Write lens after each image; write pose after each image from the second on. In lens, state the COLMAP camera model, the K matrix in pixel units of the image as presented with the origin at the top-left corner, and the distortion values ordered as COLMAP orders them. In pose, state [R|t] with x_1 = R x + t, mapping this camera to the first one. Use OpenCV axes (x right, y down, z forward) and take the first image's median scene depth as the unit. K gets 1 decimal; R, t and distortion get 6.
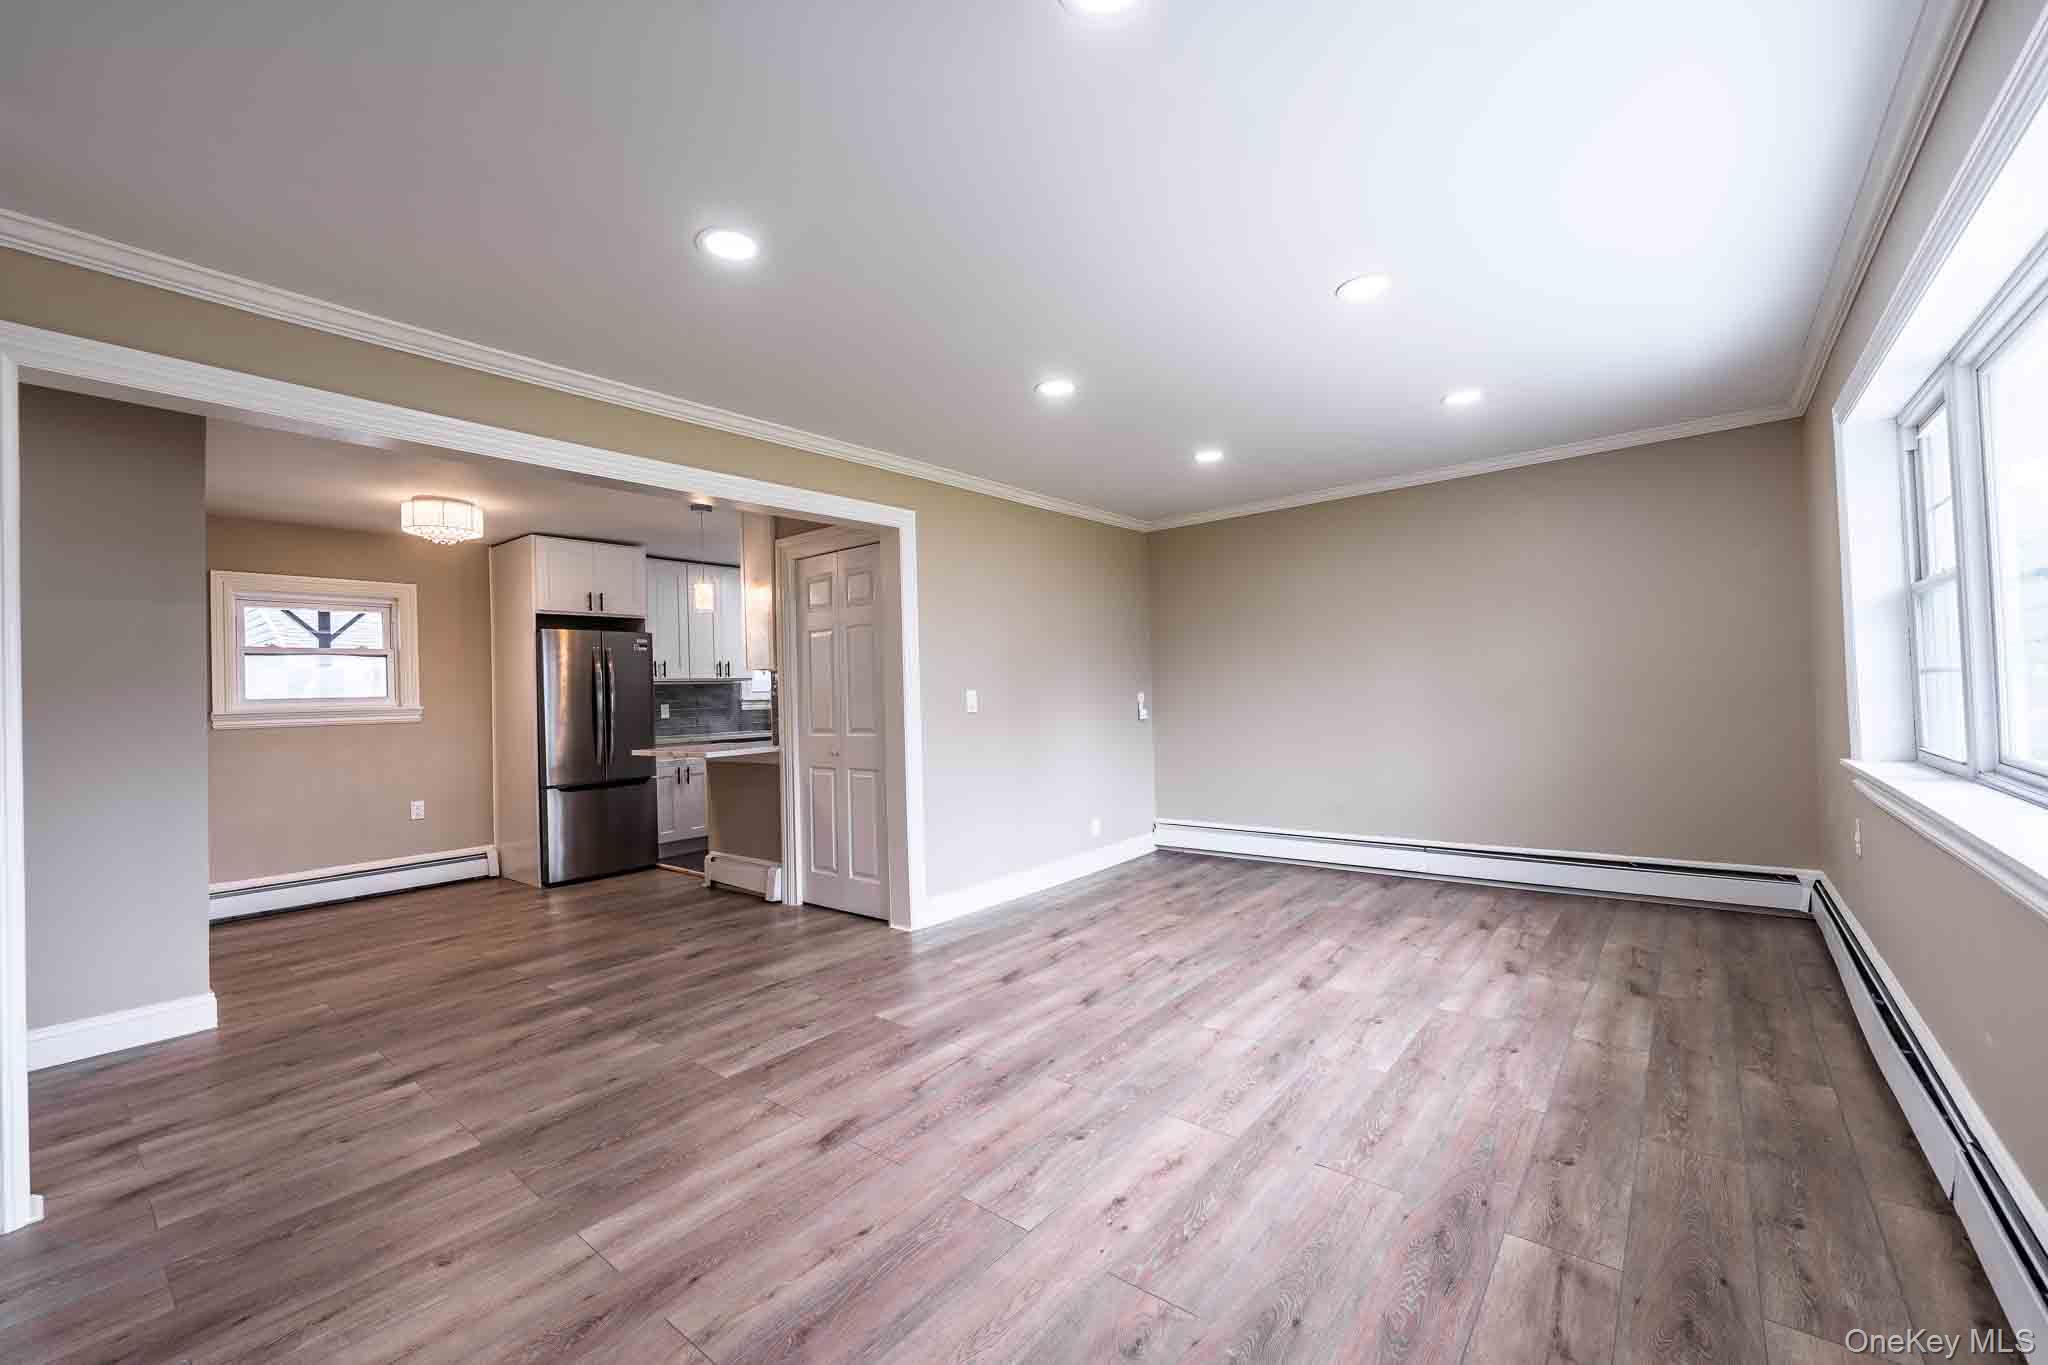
lens RADIAL K [[831.8, 0, 1028.2], [0, 831.8, 681.3], [0, 0, 1]] dist [-0.000601, 0.000565]
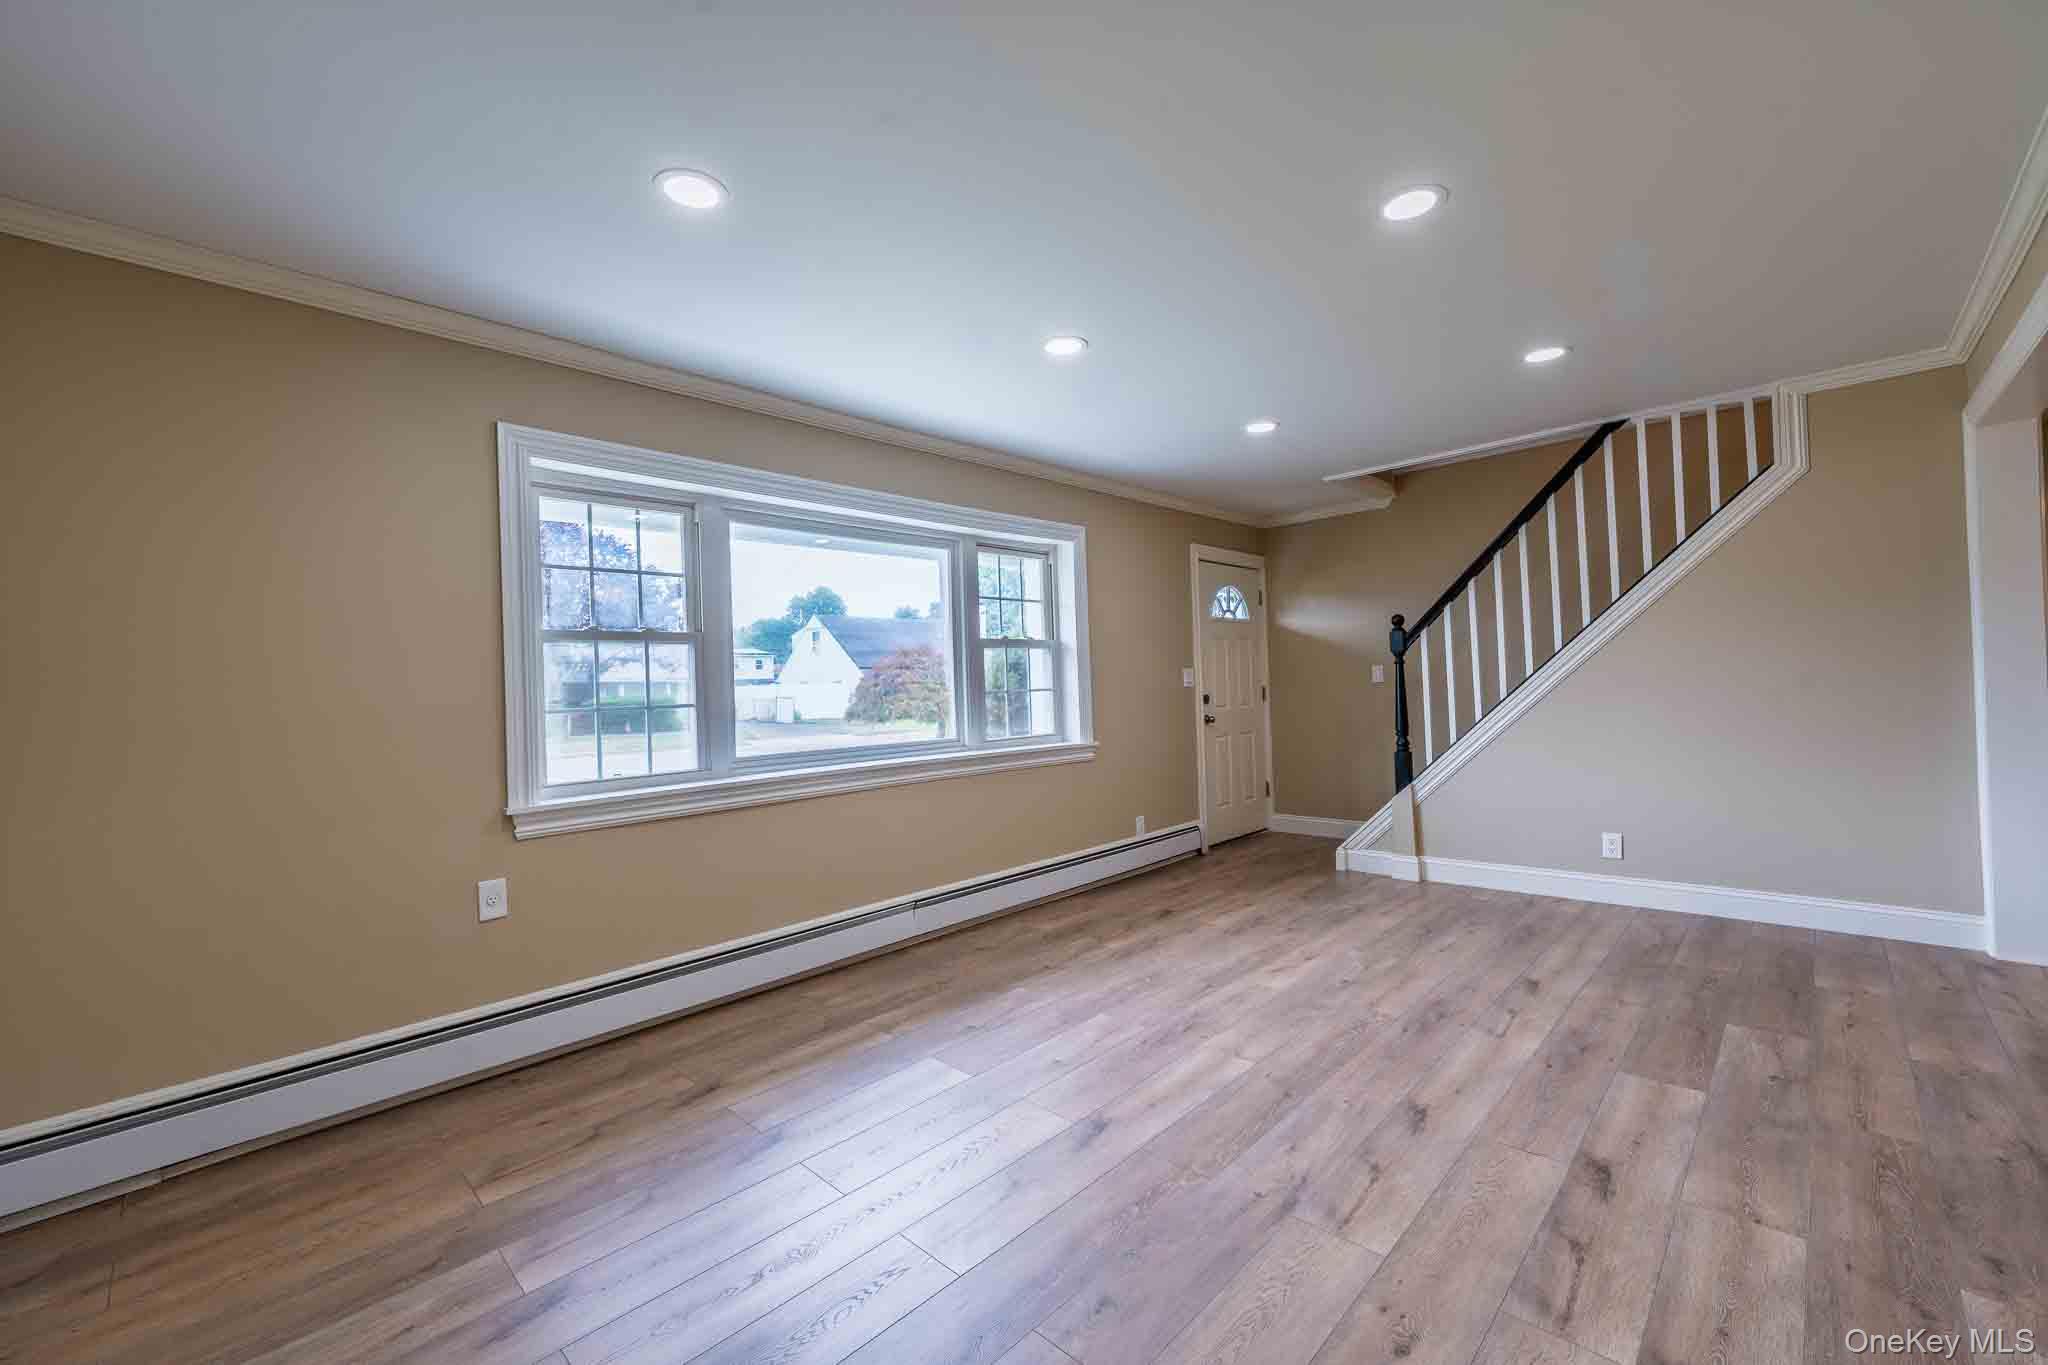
lens RADIAL K [[831.8, 0, 1026.1], [0, 831.8, 677.7], [0, 0, 1]] dist [-0.000601, 0.000565]
pose [[-0.993807, 0.069652, 0.086579, 0.341165], [0.067320, 0.997293, -0.029577, 0.016410], [-0.088405, -0.023565, -0.995806, 1.885098]]
